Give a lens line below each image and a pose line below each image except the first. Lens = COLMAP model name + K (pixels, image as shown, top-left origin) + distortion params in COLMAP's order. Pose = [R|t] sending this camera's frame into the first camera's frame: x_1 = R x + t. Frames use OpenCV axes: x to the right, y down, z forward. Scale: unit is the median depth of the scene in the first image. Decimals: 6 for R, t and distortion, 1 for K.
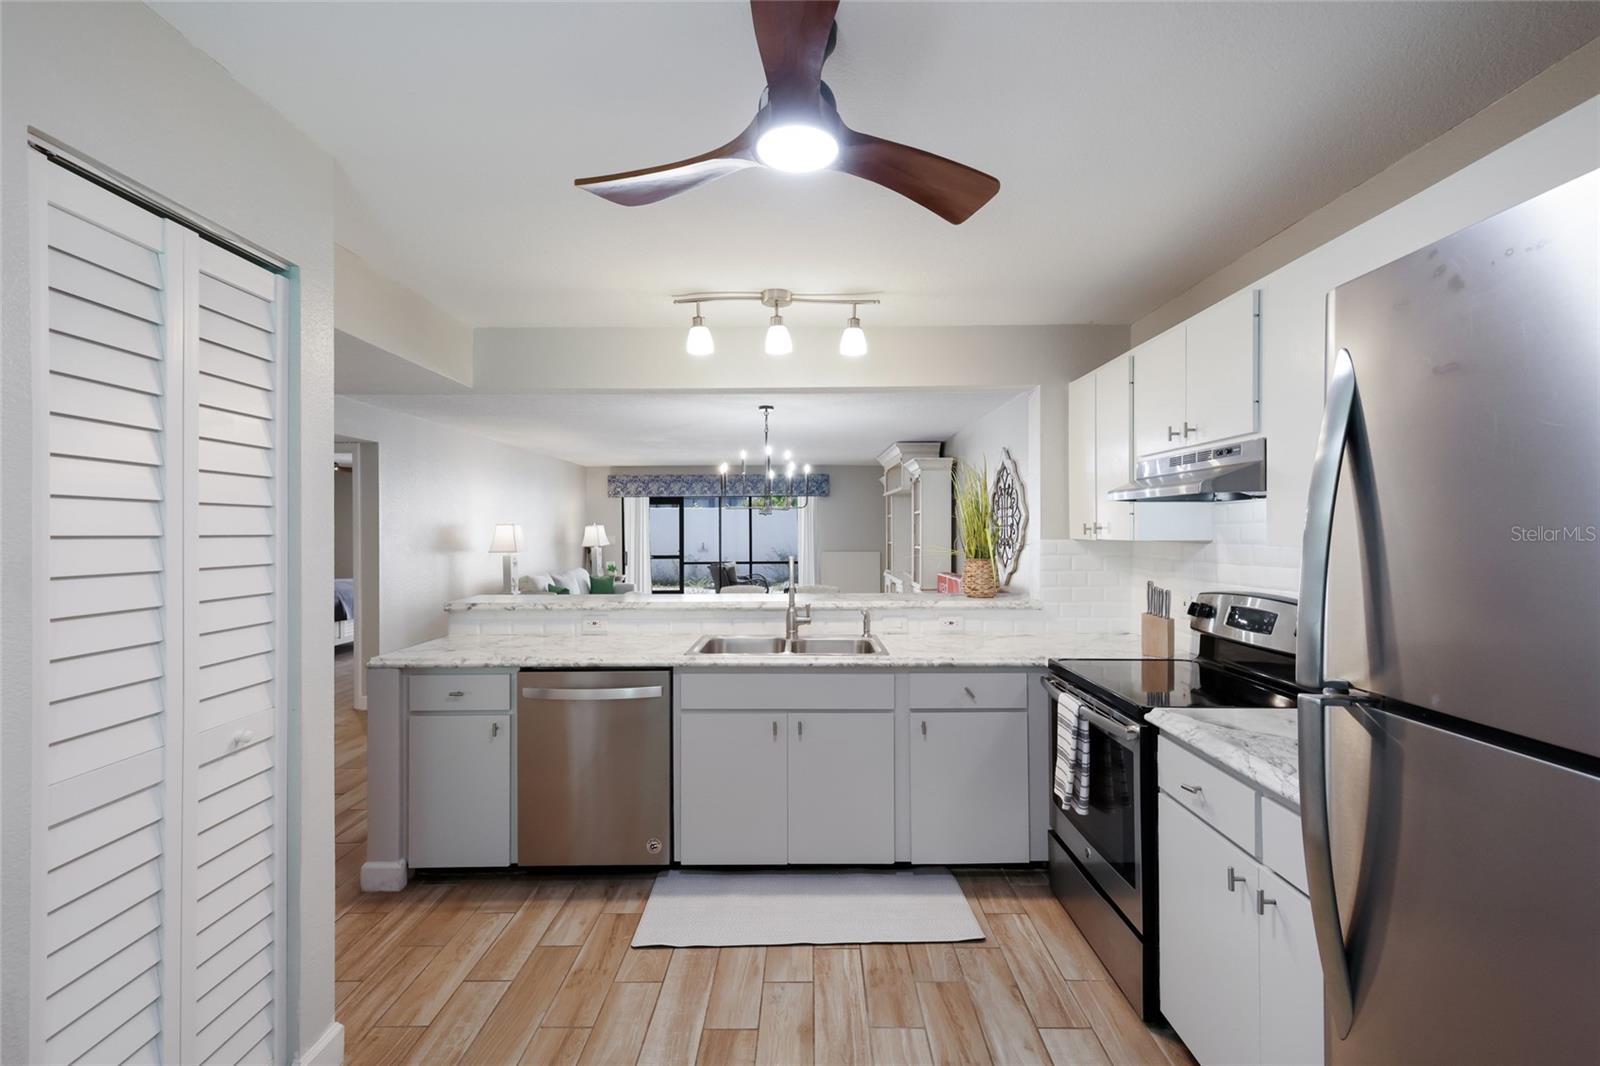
lens RADIAL K [[702.3, 0, 797.5], [0, 702.3, 528.0], [0, 0, 1]] dist [0.012687, 0.000407]
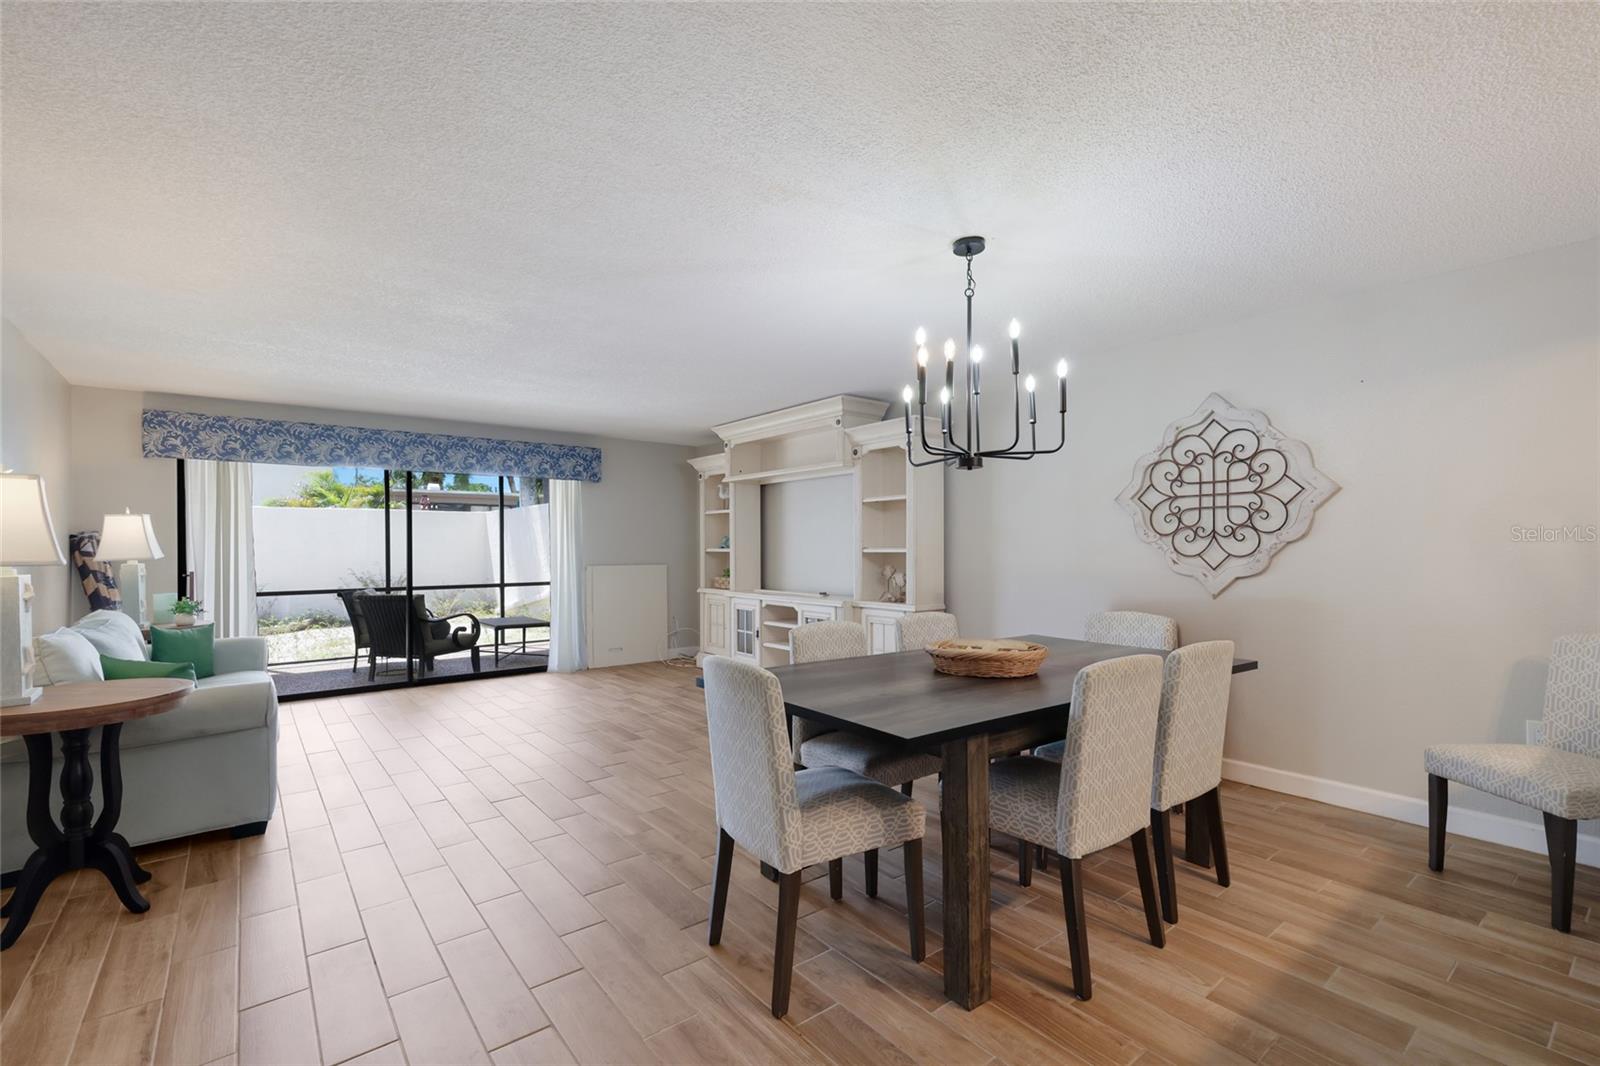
lens RADIAL K [[703.2, 0, 799.3], [0, 703.2, 546.7], [0, 0, 1]] dist [0.013503, 0.000537]
pose [[0.780937, -0.001283, 0.624609, -0.235021], [0.002224, 0.999997, -0.000726, 0.018247], [-0.624606, 0.001956, 0.780938, 0.378703]]
